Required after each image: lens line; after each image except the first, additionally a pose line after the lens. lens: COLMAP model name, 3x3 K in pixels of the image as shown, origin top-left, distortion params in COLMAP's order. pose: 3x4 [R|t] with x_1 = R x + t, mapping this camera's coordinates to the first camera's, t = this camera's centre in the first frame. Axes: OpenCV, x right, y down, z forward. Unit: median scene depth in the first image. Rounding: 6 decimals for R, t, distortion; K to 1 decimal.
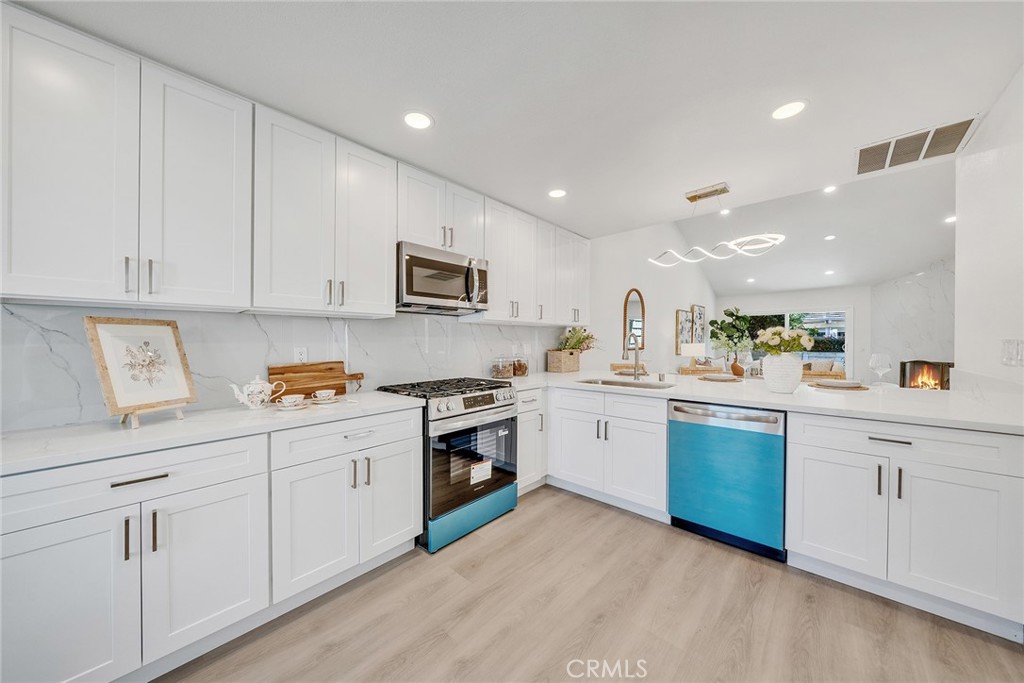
lens RADIAL K [[345.7, 0, 509.8], [0, 345.7, 340.9], [0, 0, 1]] dist [-0.010196, 0.000769]
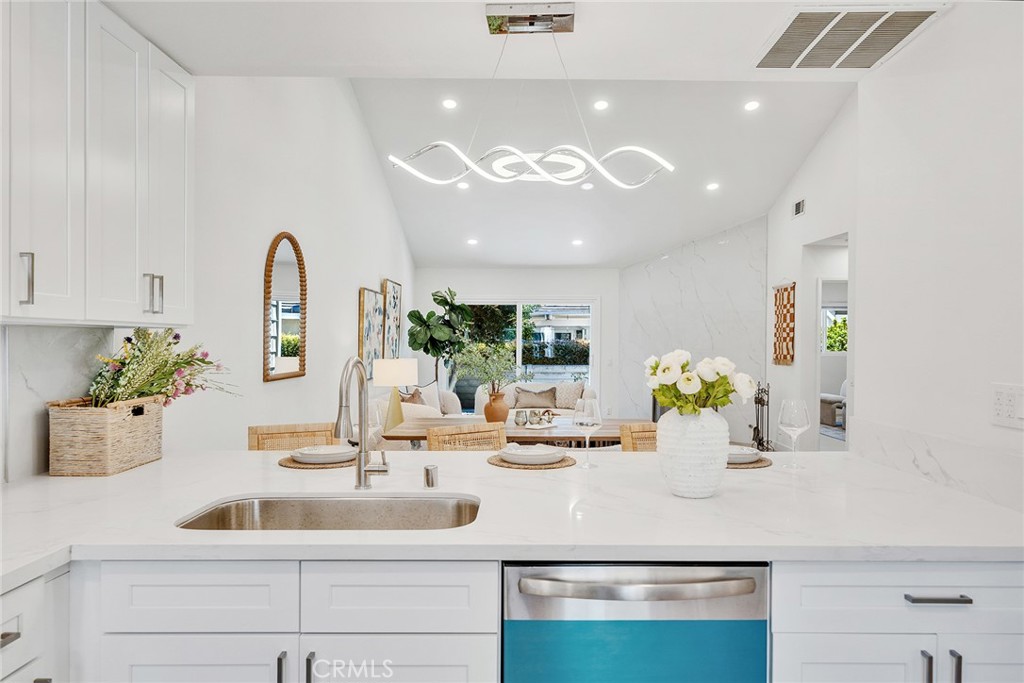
lens RADIAL K [[684.0, 0, 523.7], [0, 684.0, 361.3], [0, 0, 1]] dist [-0.004267, 0.010729]
pose [[0.730765, -0.014488, 0.682476, 0.009178], [-0.005834, 0.999606, 0.027468, -0.043694], [-0.682604, -0.024054, 0.730392, 0.424830]]
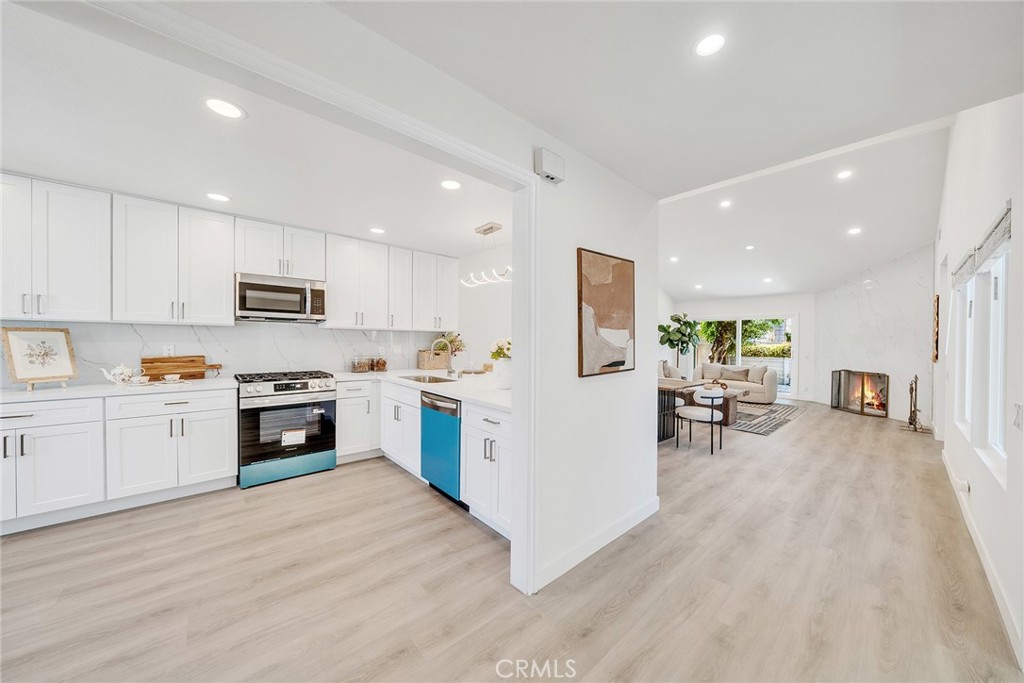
lens RADIAL K [[345.7, 0, 509.4], [0, 345.7, 342.8], [0, 0, 1]] dist [-0.010196, 0.000769]
pose [[0.994919, 0.020466, -0.098577, 0.800916], [-0.019488, 0.999751, 0.010874, -0.031046], [0.098775, -0.008897, 0.995070, -0.255411]]
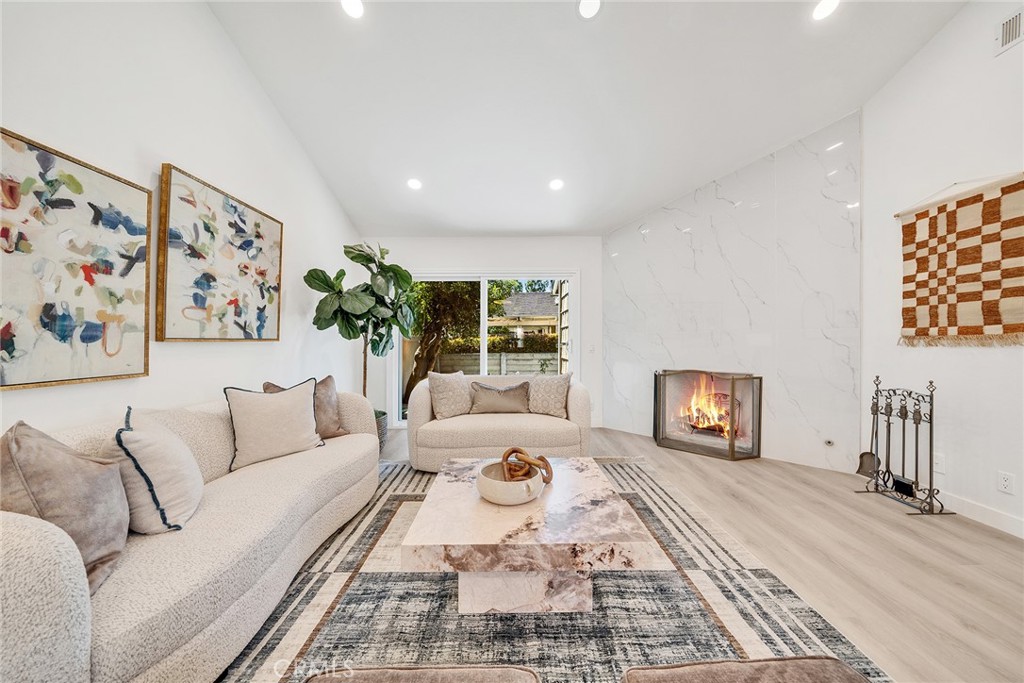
lens RADIAL K [[345.7, 0, 510.8], [0, 345.7, 336.2], [0, 0, 1]] dist [-0.010196, 0.000769]
pose [[0.727458, 0.013970, 0.686010, 1.652324], [-0.000361, 0.999800, -0.019978, 0.046388], [-0.686152, 0.014286, 0.727318, 2.041518]]
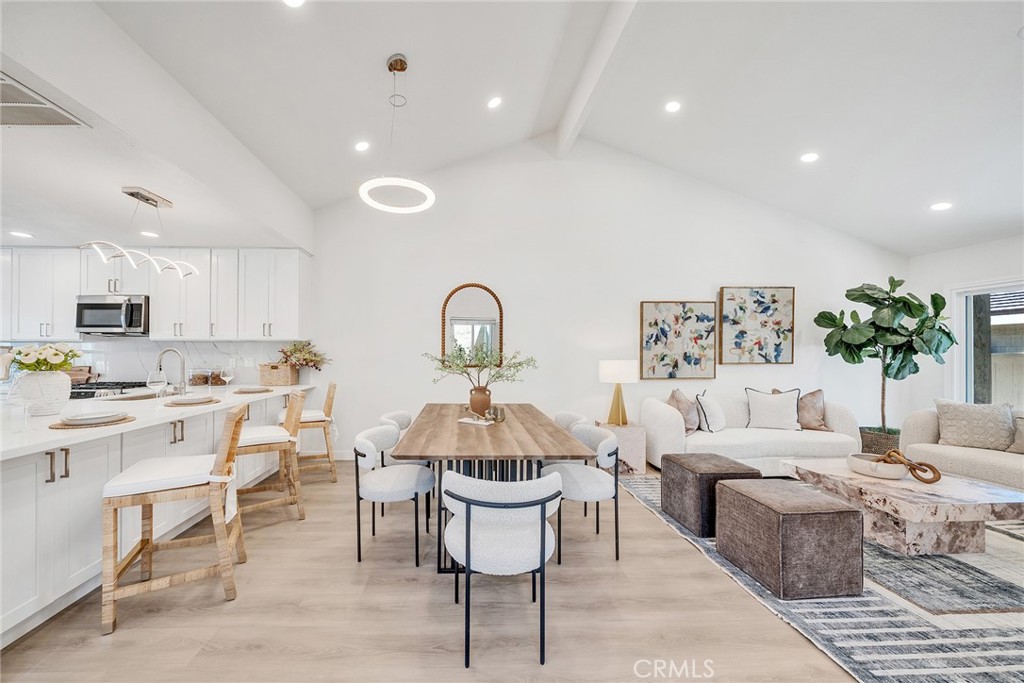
lens RADIAL K [[374.9, 0, 466.1], [0, 374.9, 355.6], [0, 0, 1]] dist [-0.012188, 0.001124]
pose [[0.712245, 0.013659, -0.701798, 1.995538], [-0.001609, 0.999840, 0.017827, -0.027237], [0.701929, -0.011568, 0.712153, 0.918484]]
